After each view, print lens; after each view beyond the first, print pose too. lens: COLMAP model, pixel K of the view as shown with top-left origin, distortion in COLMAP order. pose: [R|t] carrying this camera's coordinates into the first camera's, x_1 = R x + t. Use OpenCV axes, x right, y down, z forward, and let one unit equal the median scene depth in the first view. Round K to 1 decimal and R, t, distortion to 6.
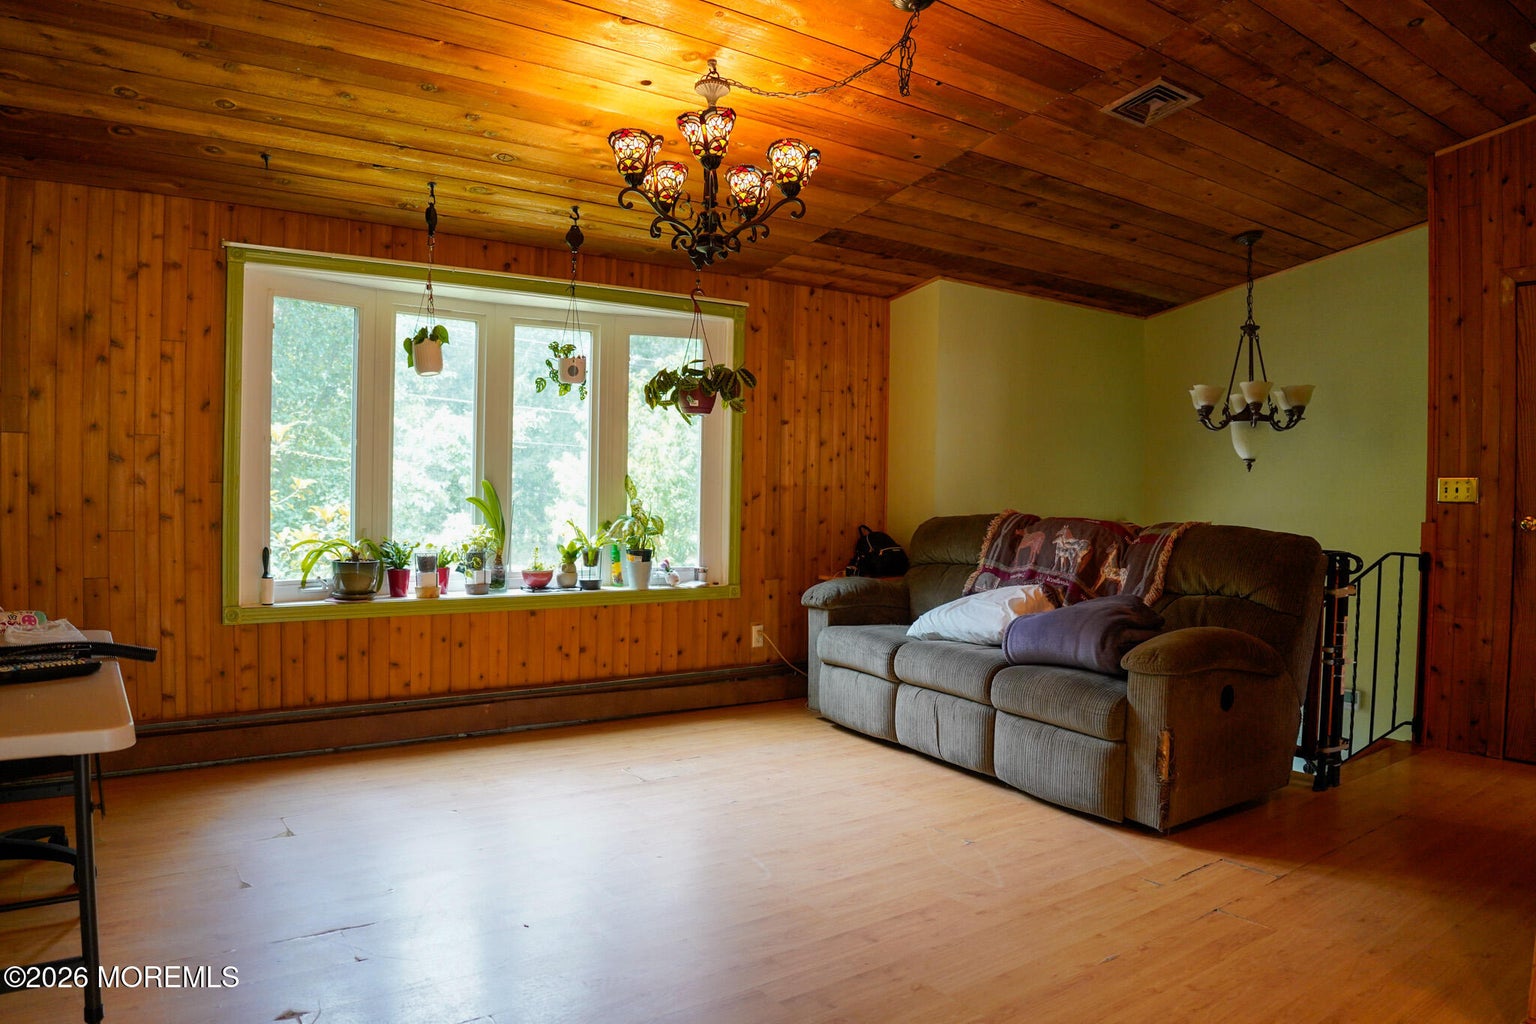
lens RADIAL K [[1006.2, 0, 777.7], [0, 1006.2, 507.8], [0, 0, 1]] dist [-0.123940, 0.027032]
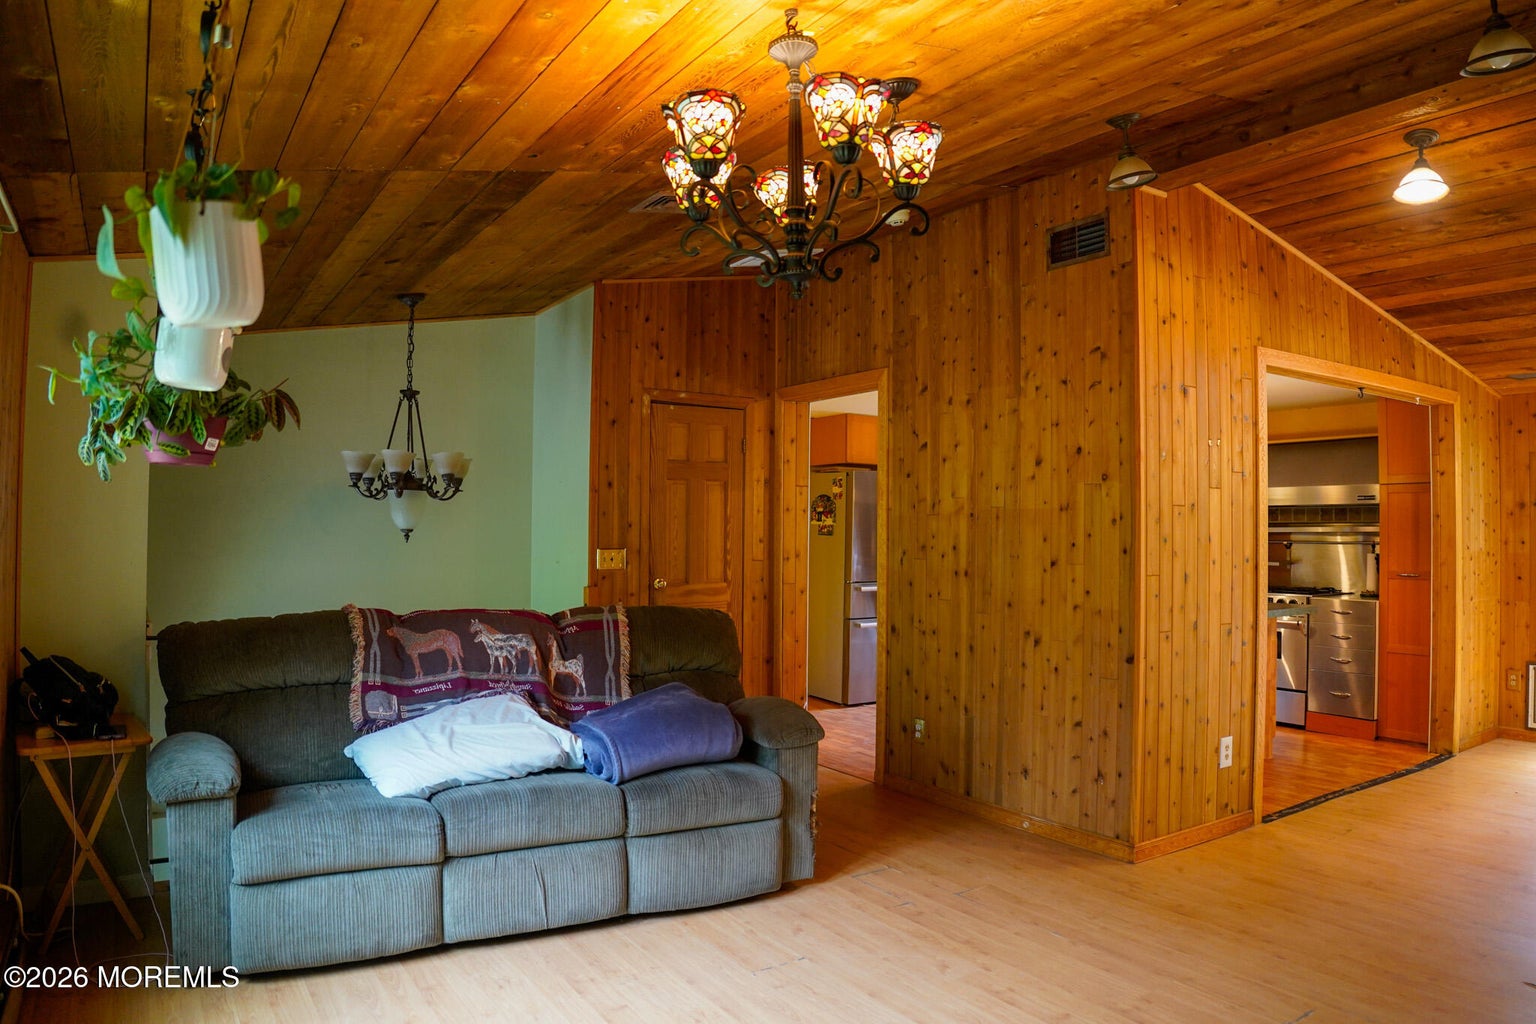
lens RADIAL K [[1006.2, 0, 767.9], [0, 1006.2, 512.5], [0, 0, 1]] dist [-0.123940, 0.027032]
pose [[0.034708, 0.006576, 0.999376, -0.595733], [0.010584, 0.999920, -0.006947, -0.070241], [-0.999341, 0.010819, 0.034636, 0.773202]]
